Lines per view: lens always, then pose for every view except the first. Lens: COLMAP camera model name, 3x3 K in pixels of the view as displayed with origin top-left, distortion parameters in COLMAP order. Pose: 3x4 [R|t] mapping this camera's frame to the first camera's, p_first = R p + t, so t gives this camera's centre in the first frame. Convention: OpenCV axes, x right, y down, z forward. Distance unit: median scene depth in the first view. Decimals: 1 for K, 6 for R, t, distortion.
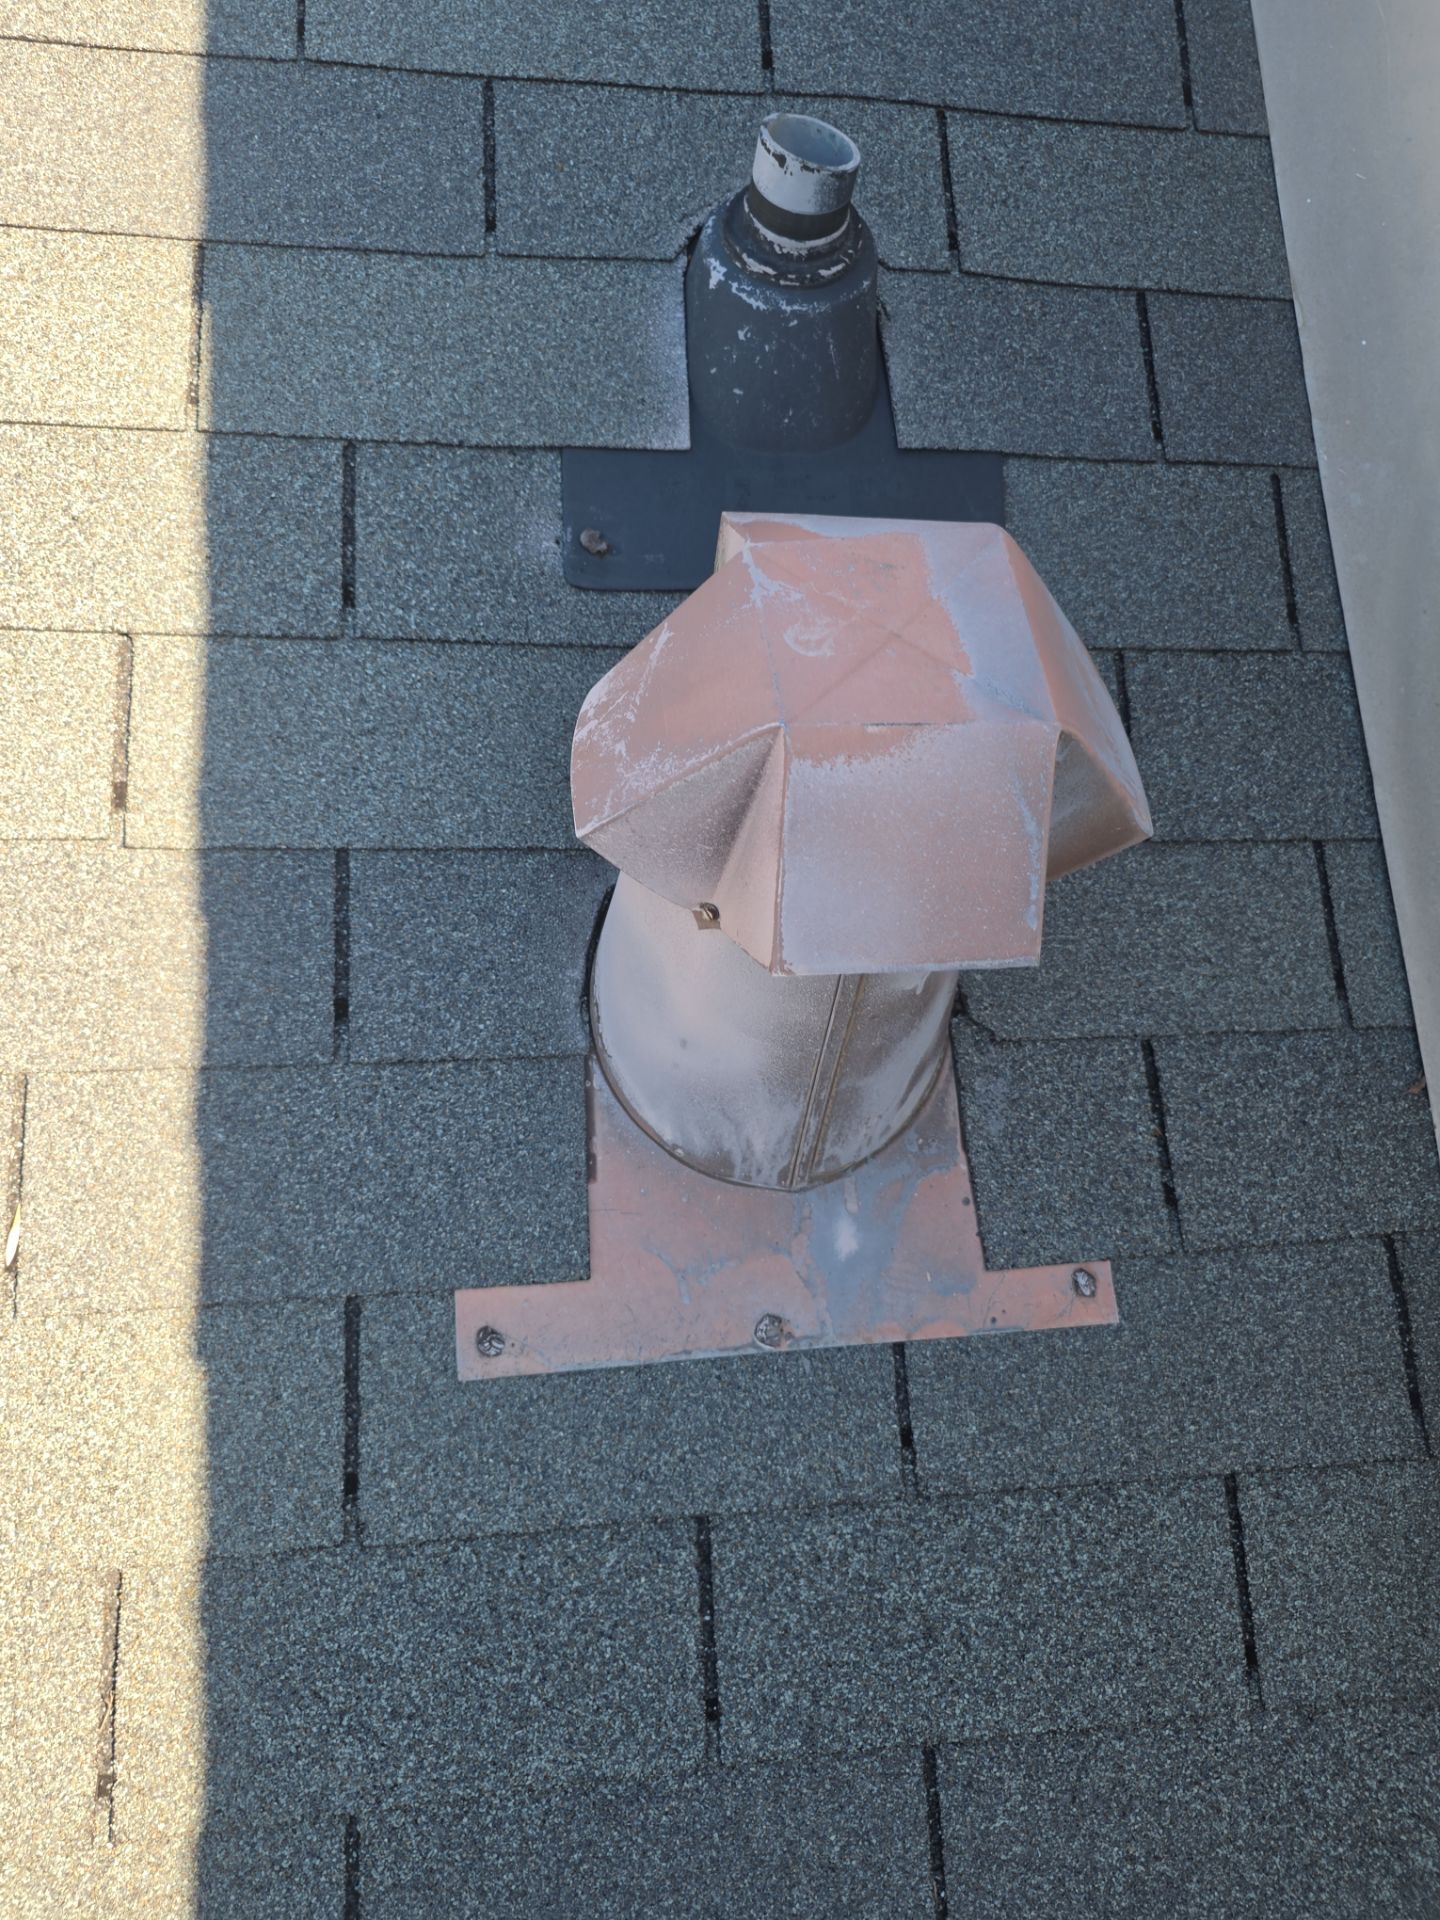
lens RADIAL K [[1309.1, 0, 728.2], [0, 1309.1, 971.1], [0, 0, 1]] dist [0.028621, -0.026471]
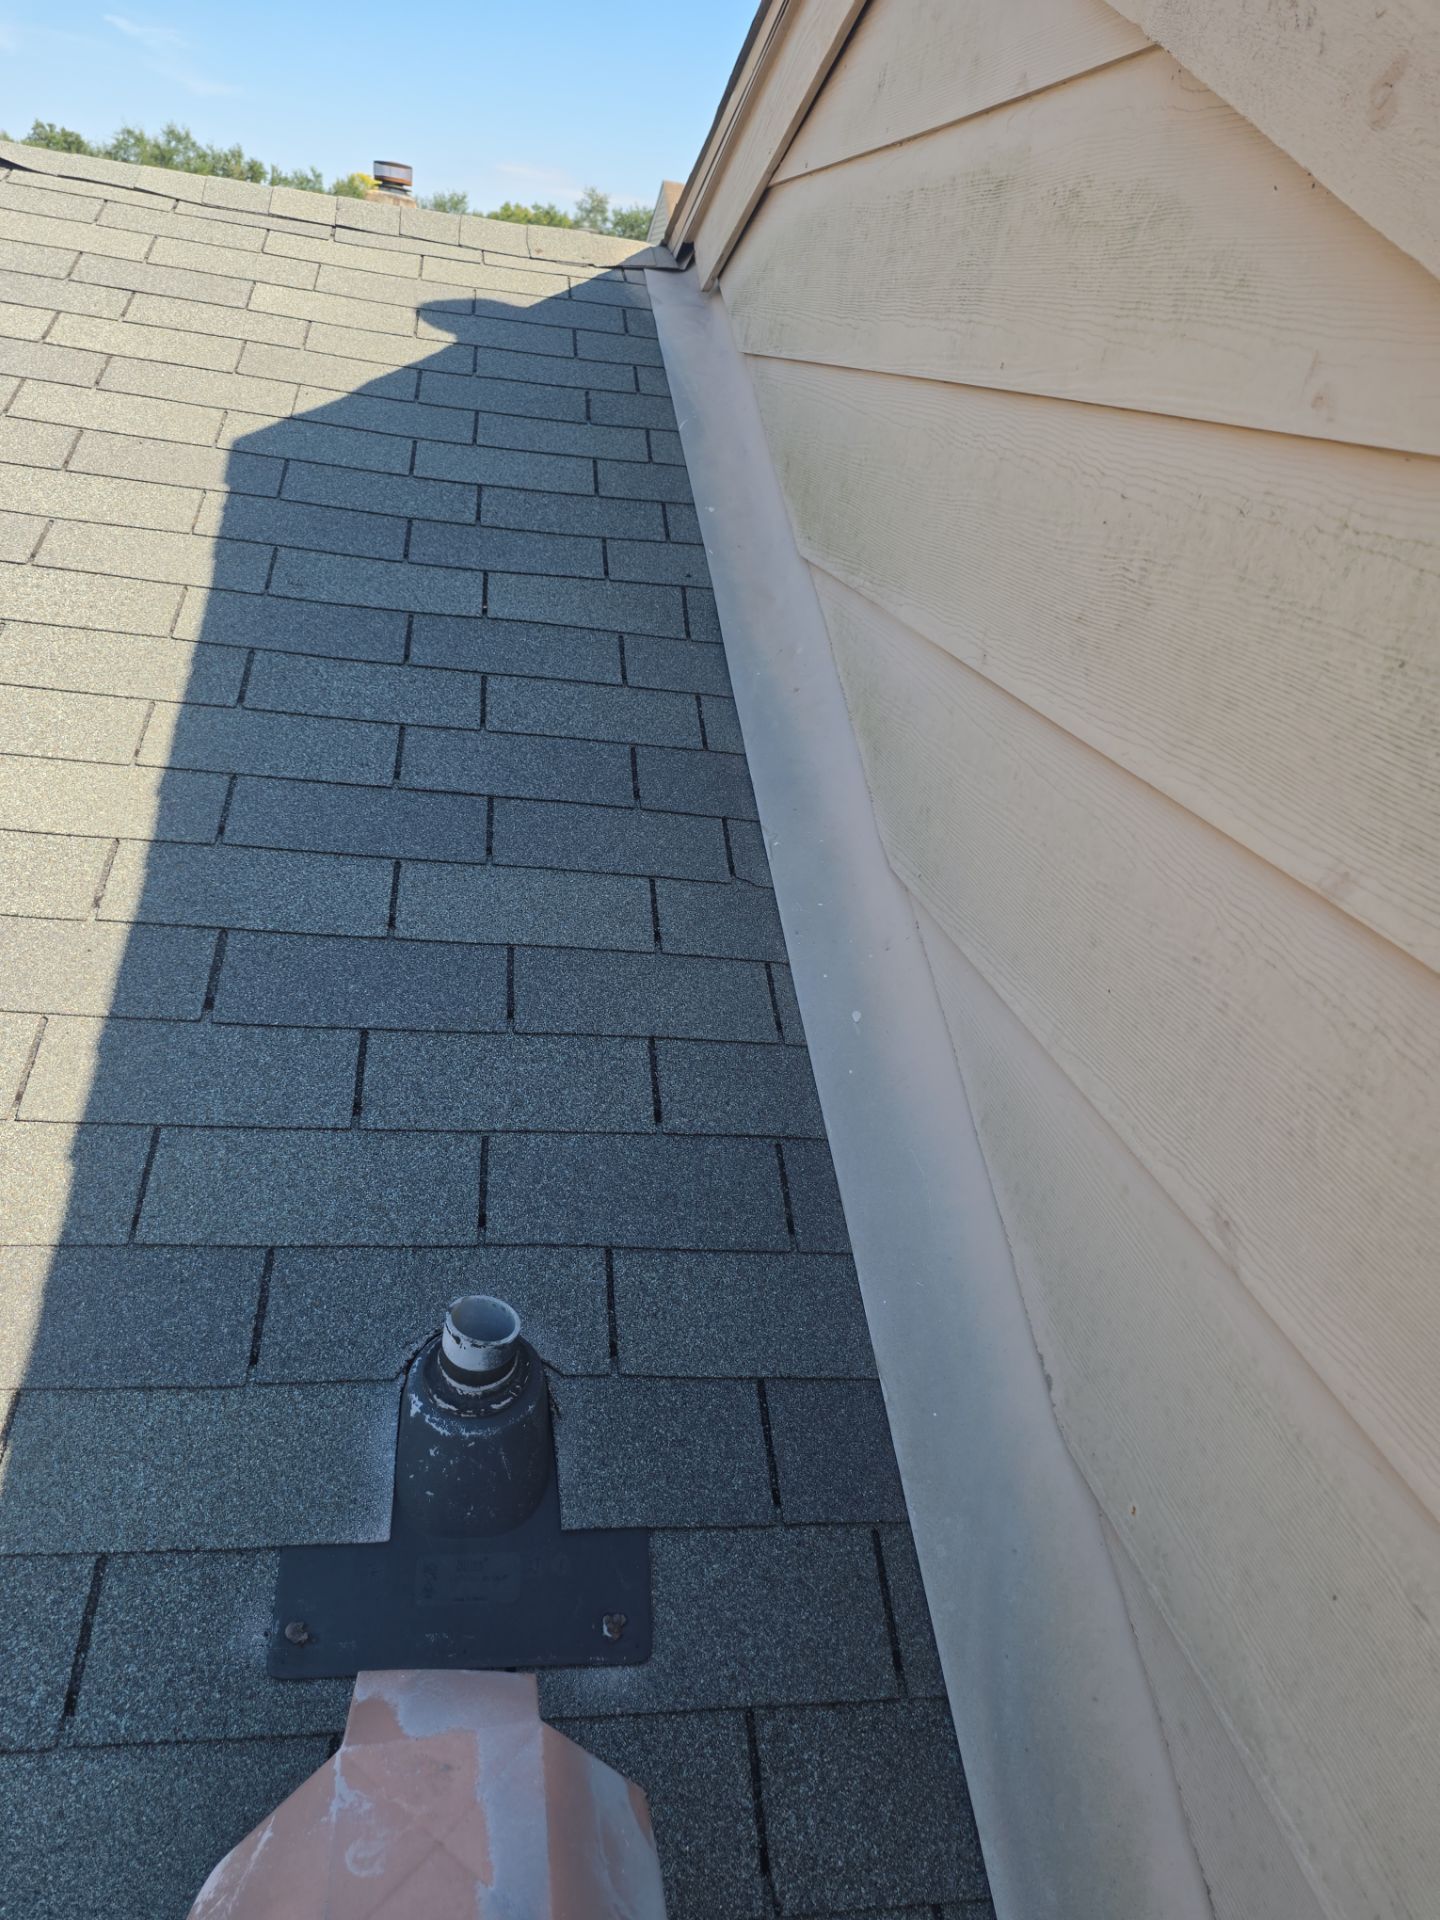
lens RADIAL K [[1309.1, 0, 714.3], [0, 1309.1, 959.3], [0, 0, 1]] dist [0.028621, -0.026471]
pose [[0.998219, -0.015030, 0.057733, 0.210806], [0.043865, 0.840812, -0.539547, -0.175257], [-0.040434, 0.541119, 0.839974, -0.341859]]
